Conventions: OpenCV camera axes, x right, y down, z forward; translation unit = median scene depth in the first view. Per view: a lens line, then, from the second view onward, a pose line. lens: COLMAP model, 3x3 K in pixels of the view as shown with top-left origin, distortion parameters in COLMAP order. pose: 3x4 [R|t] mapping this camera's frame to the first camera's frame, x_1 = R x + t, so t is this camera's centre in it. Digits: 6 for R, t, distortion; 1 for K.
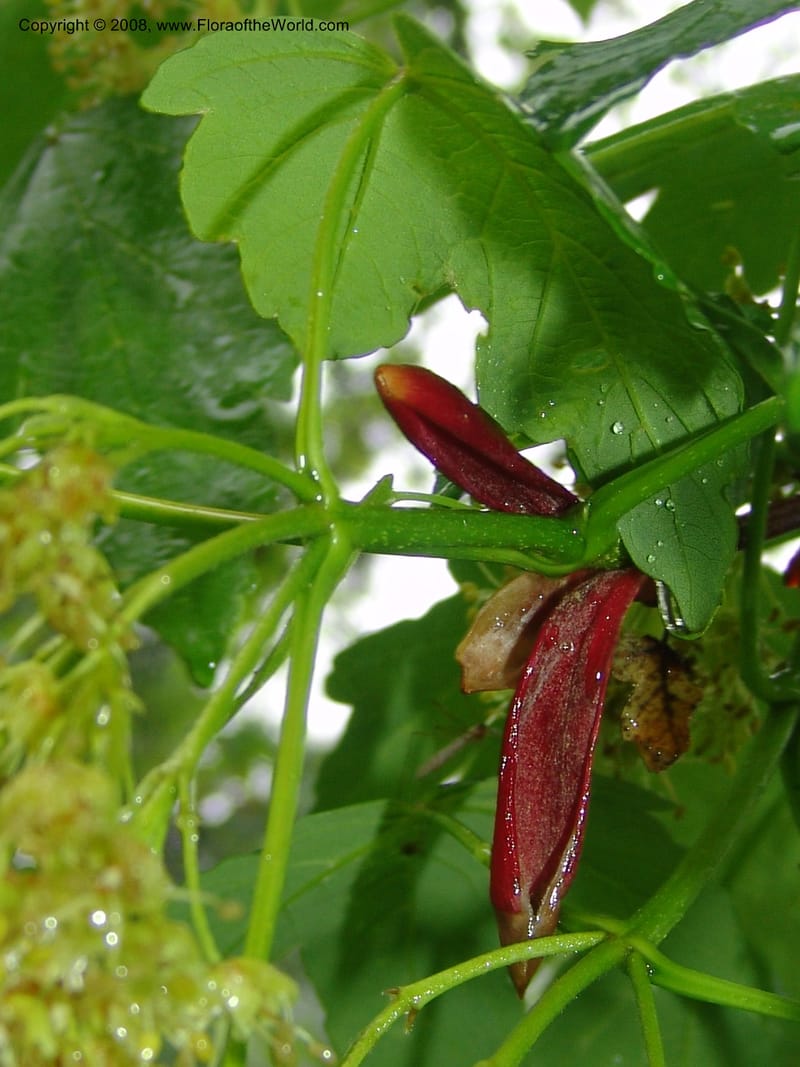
lens RADIAL K [[3711.1, 0, 400.0], [0, 3711.1, 533.5], [0, 0, 1]] dist [0.080424, -27.979895]
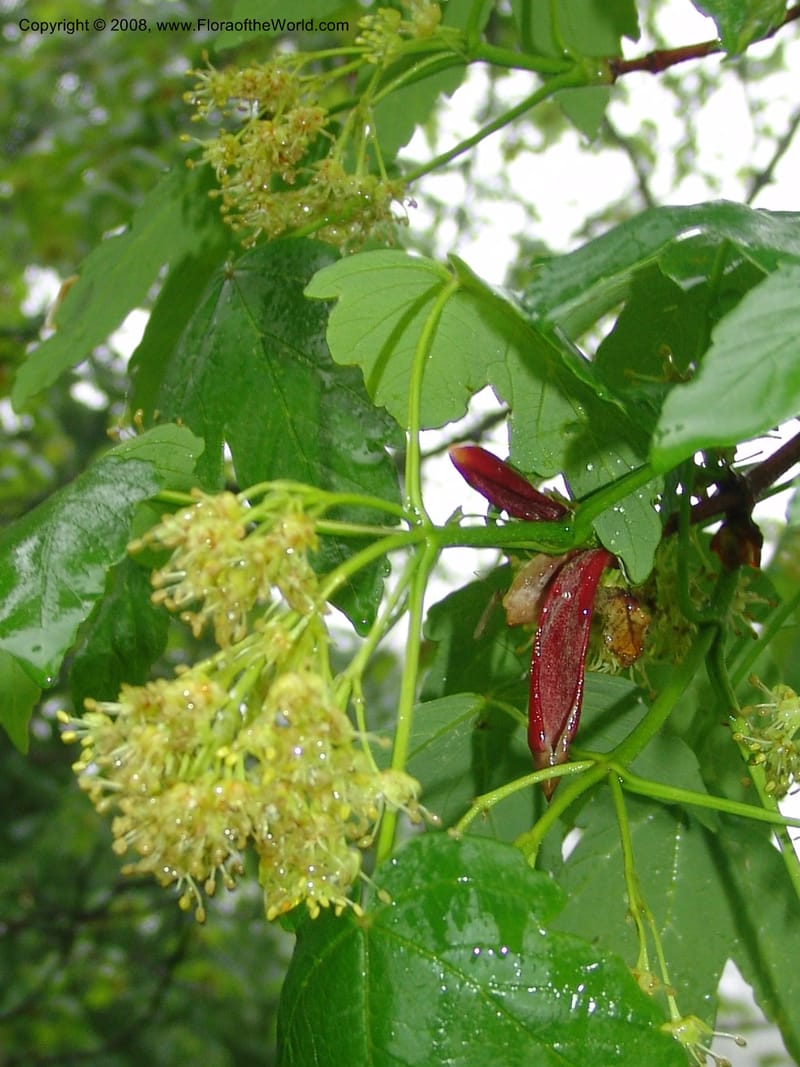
lens RADIAL K [[3745.0, 0, 400.0], [0, 3745.0, 533.5], [0, 0, 1]] dist [1.593886, -29.726814]
pose [[0.998679, -0.044995, -0.024797, 0.012443], [0.045386, 0.998850, 0.015425, -0.028369], [0.024075, -0.016530, 0.999573, -0.735220]]
